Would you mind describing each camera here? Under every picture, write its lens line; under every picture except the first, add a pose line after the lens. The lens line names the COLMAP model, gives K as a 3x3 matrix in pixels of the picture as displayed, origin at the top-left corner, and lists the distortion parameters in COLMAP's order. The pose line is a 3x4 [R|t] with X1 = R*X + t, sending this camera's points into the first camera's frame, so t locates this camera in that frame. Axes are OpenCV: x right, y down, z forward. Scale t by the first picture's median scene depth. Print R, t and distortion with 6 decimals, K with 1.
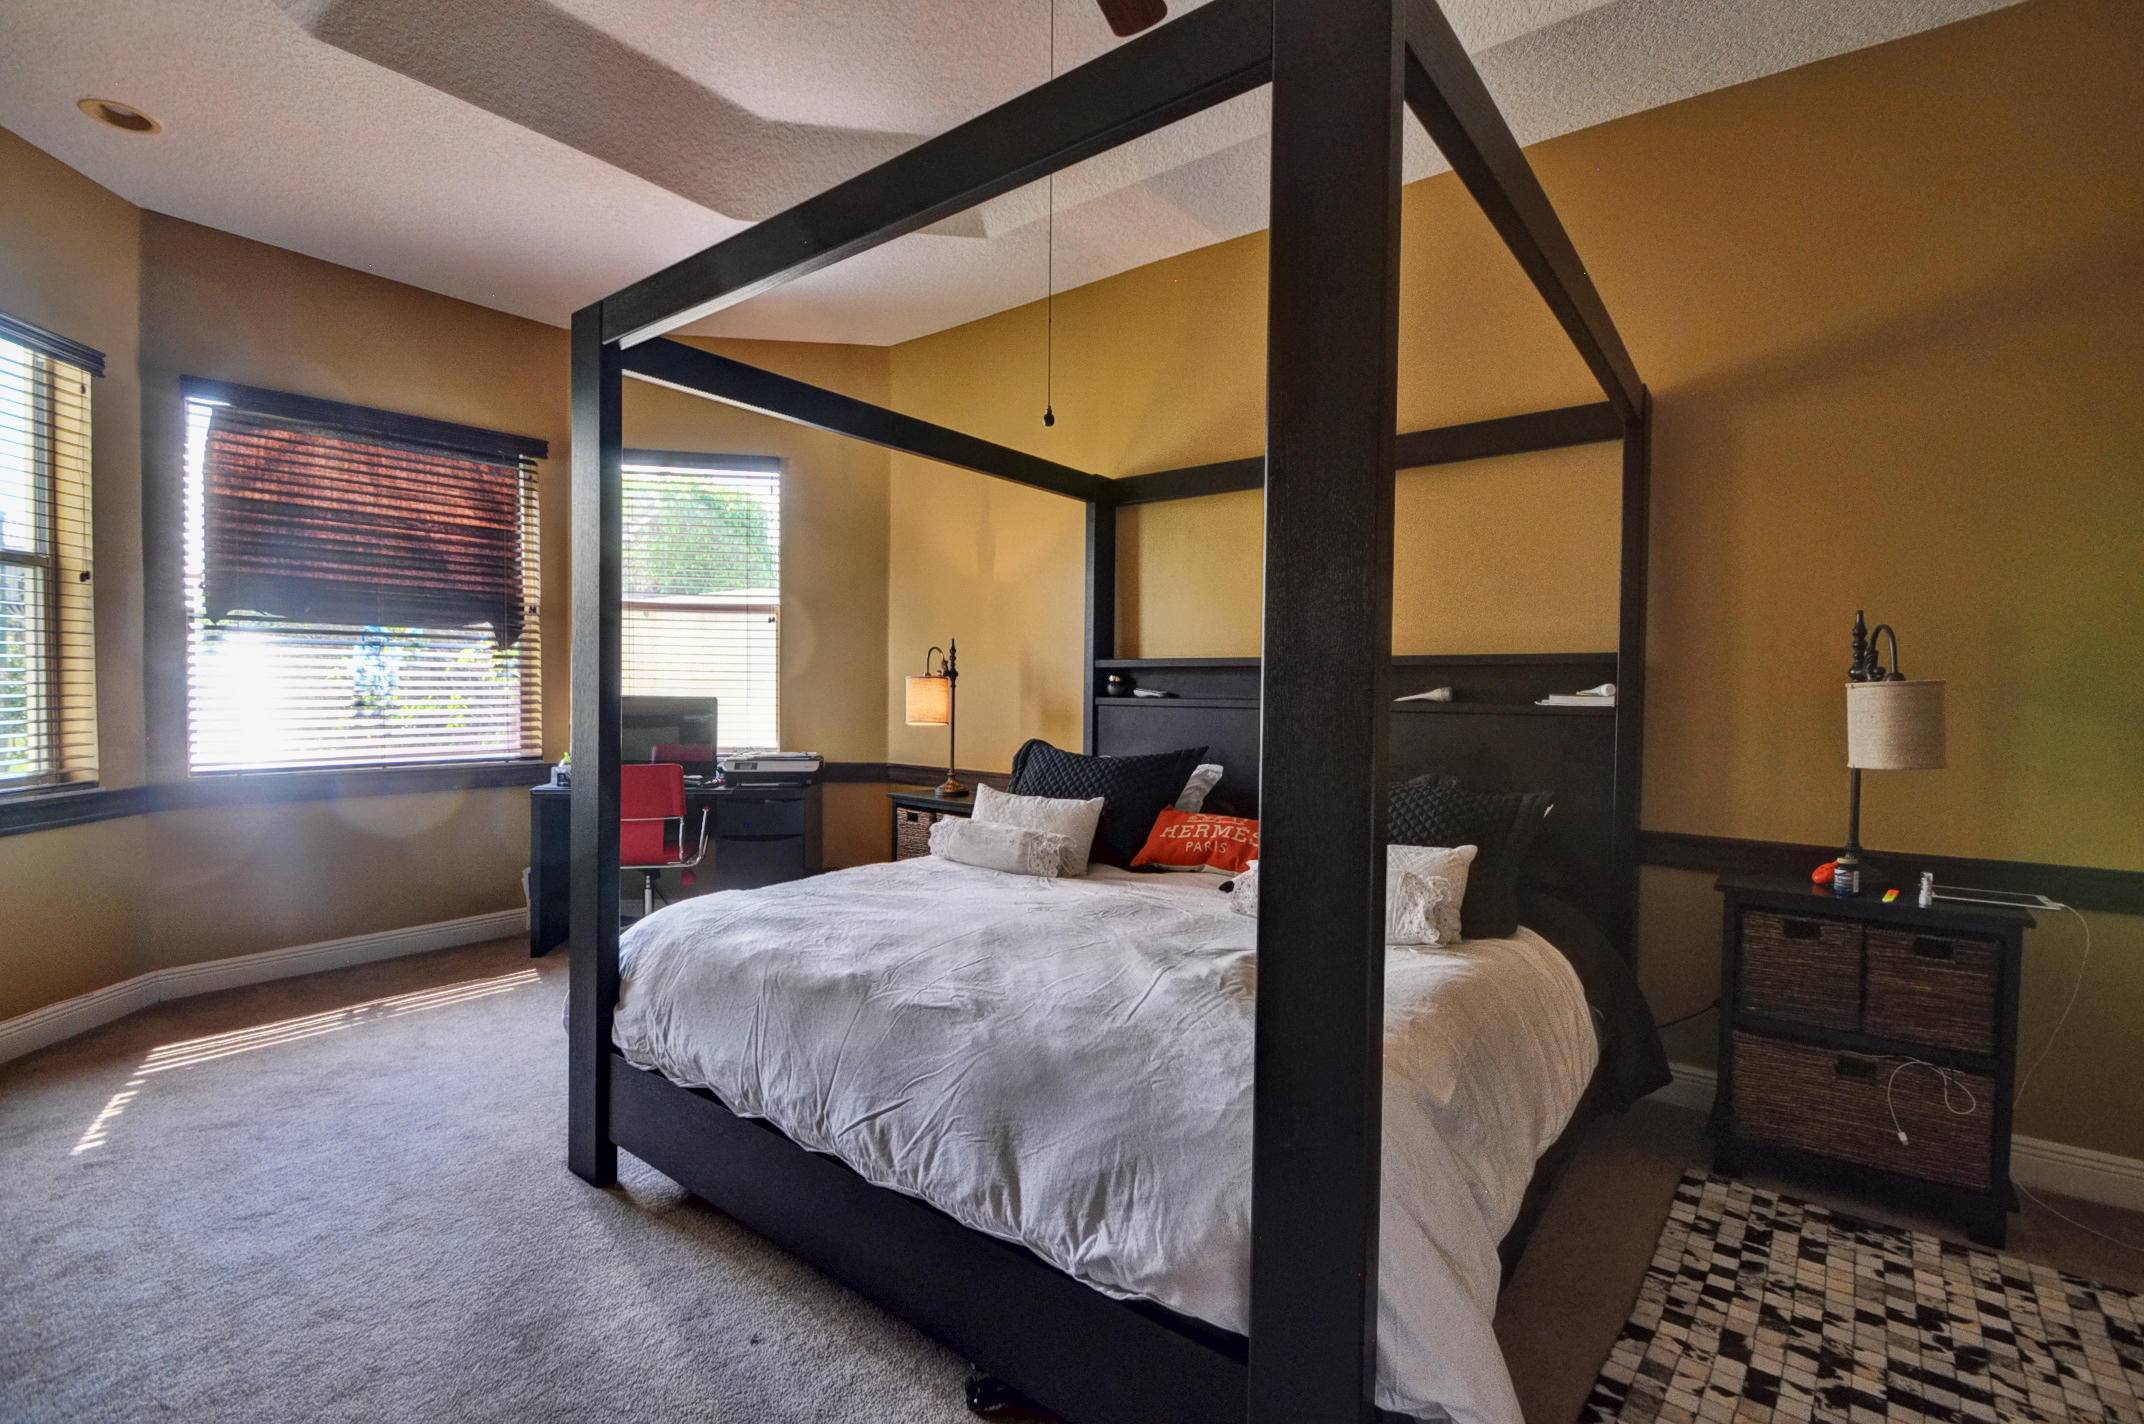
lens RADIAL K [[941.4, 0, 1077.7], [0, 941.4, 706.9], [0, 0, 1]] dist [0.007528, -0.011126]
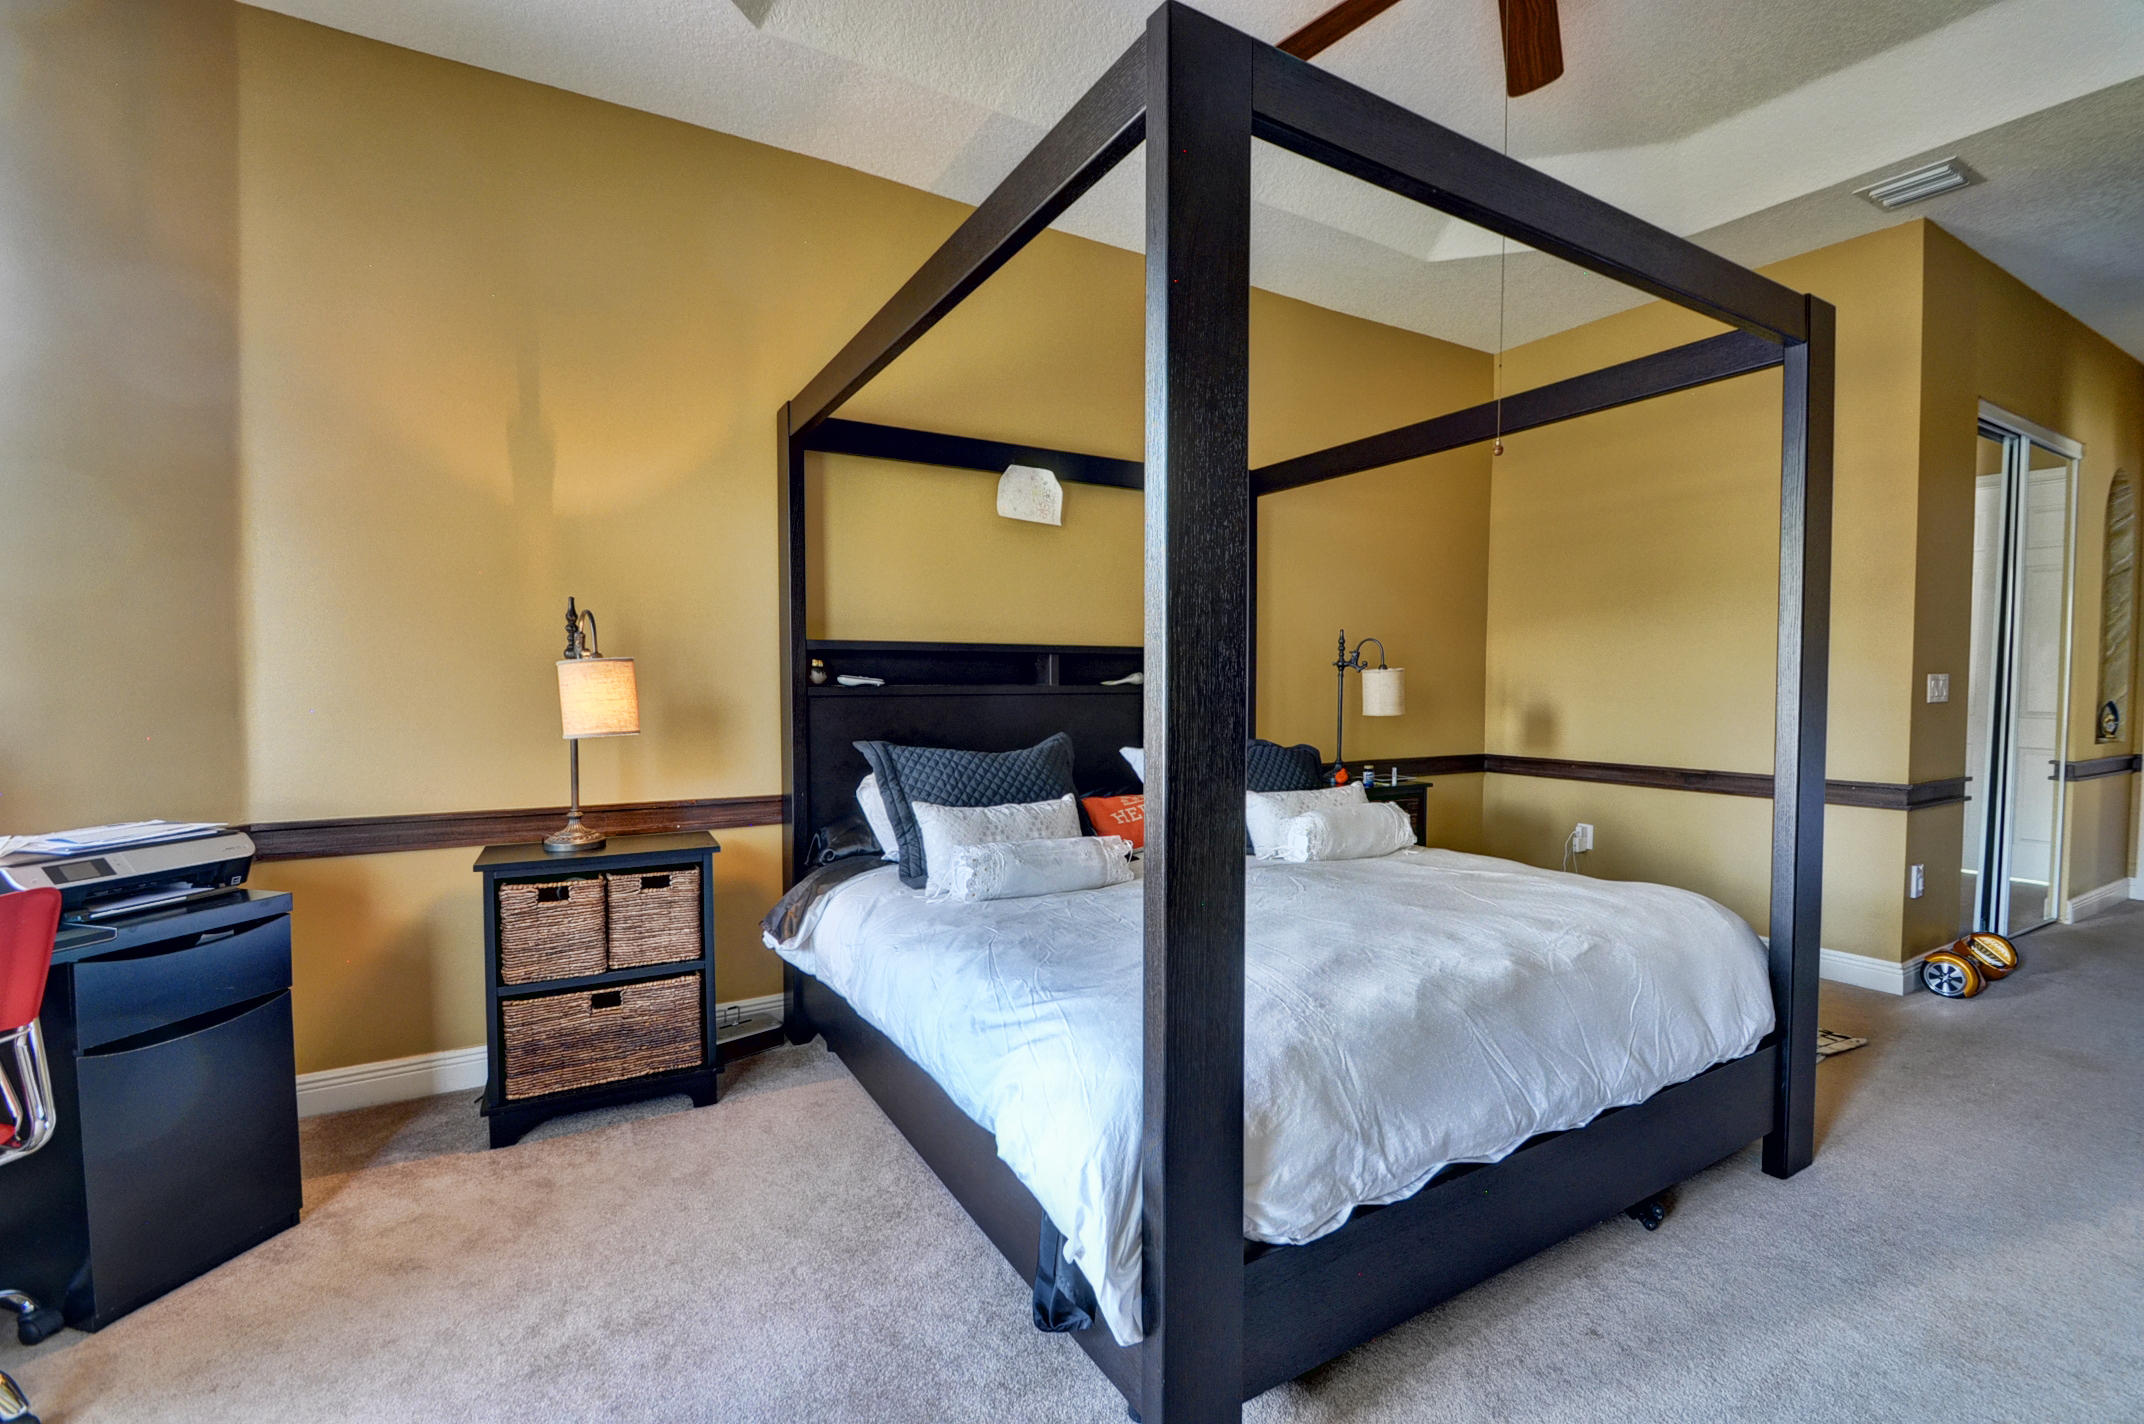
lens RADIAL K [[941.4, 0, 1076.5], [0, 941.4, 715.6], [0, 0, 1]] dist [0.007528, -0.011126]
pose [[0.377155, -0.050156, 0.924791, -0.673664], [0.020981, 0.998739, 0.045610, -0.018683], [-0.925913, 0.002201, 0.377732, 0.528335]]
